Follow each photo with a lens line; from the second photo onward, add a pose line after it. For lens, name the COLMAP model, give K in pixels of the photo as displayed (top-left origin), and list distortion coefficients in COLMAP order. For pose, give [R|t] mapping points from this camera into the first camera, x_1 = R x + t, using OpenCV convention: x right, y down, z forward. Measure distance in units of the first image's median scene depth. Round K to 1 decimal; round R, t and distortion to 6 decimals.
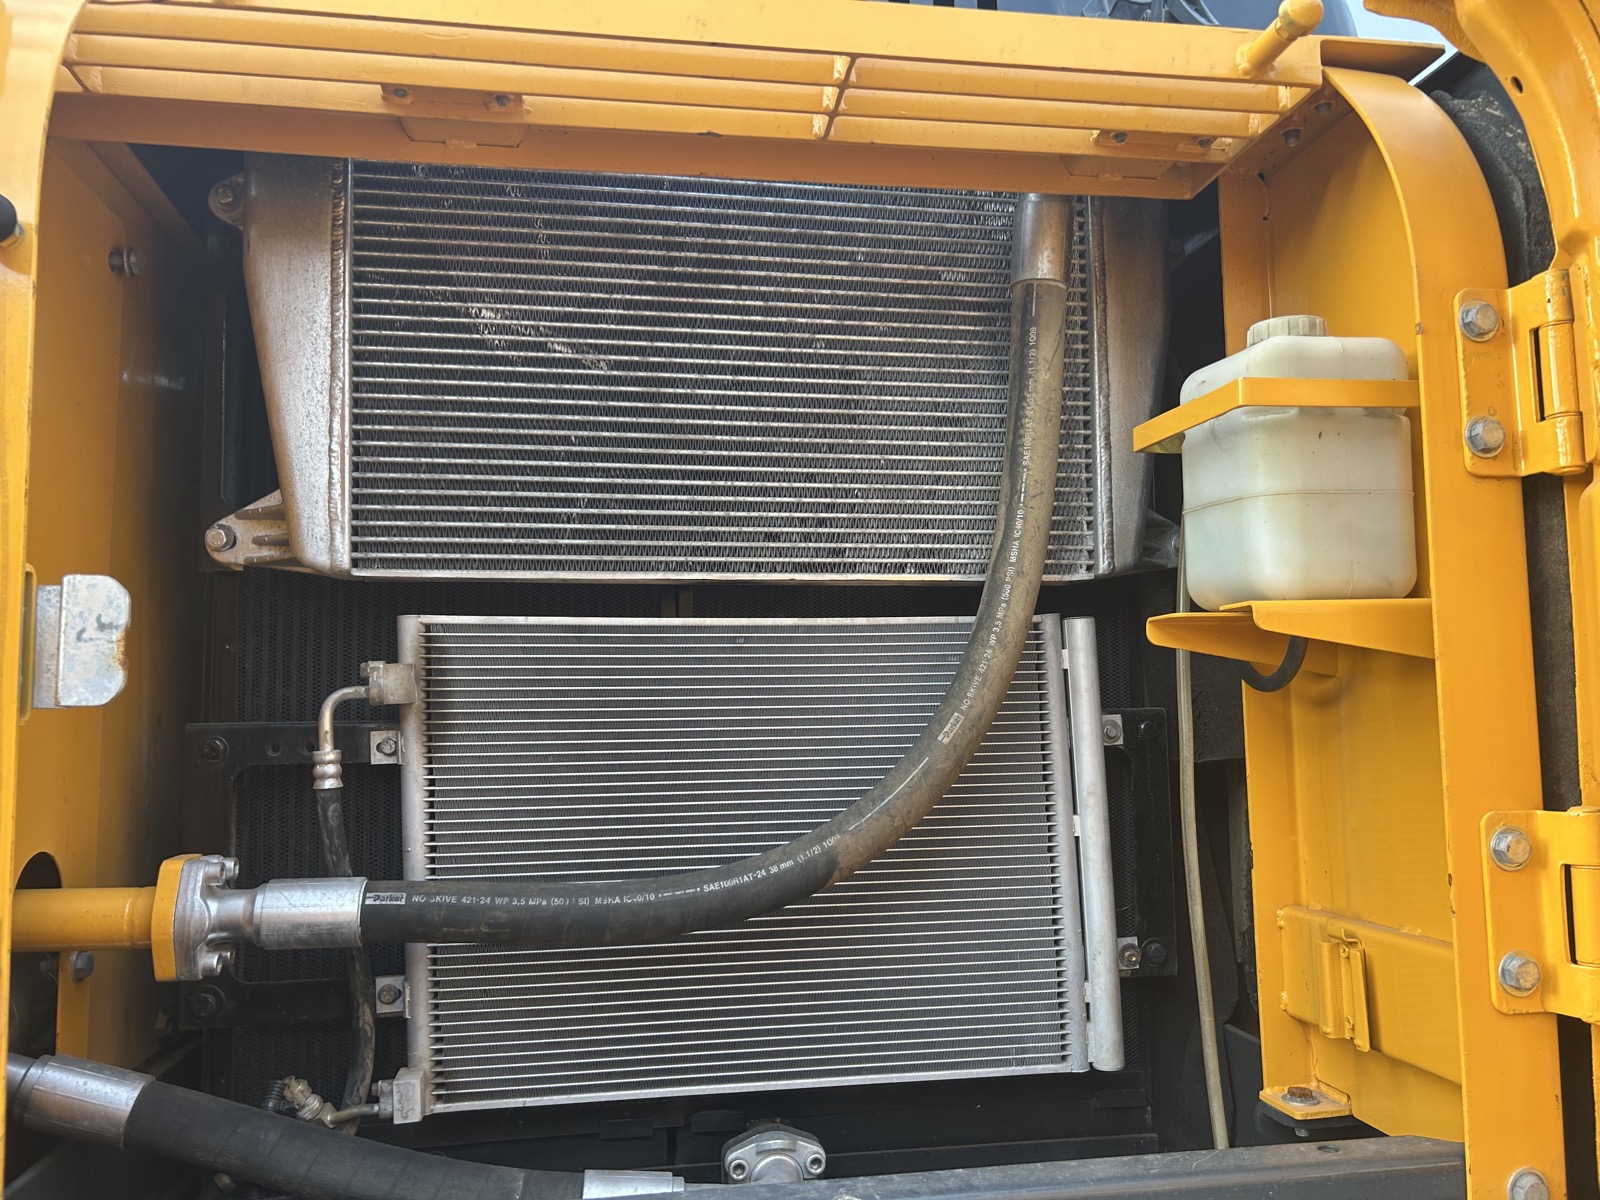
lens RADIAL K [[1215.6, 0, 800.0], [0, 1215.6, 600.0], [0, 0, 1]] dist [0.066515, -0.077898]
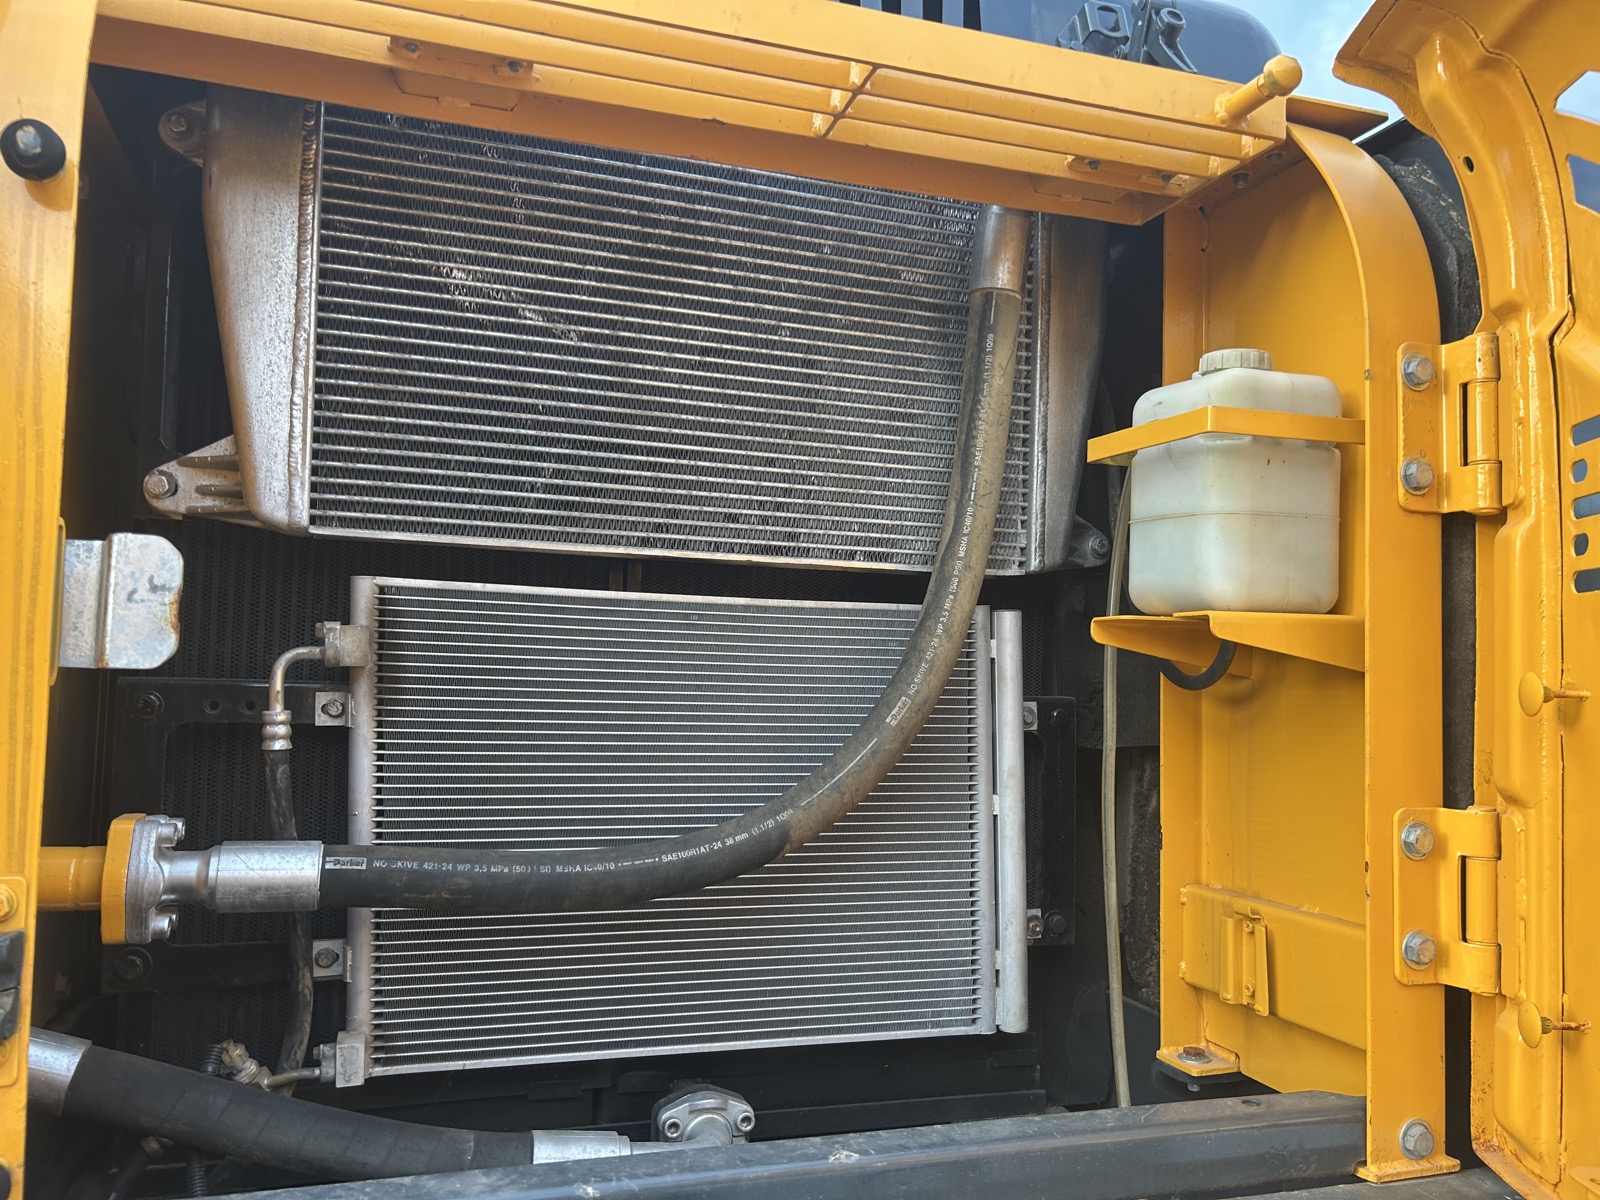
lens RADIAL K [[1215.6, 0, 800.0], [0, 1215.6, 600.0], [0, 0, 1]] dist [0.066515, -0.077898]
pose [[0.987774, 0.050655, 0.147435, -0.116251], [-0.055008, 0.998158, 0.025595, -0.012632], [-0.145867, -0.033392, 0.988741, -0.023437]]
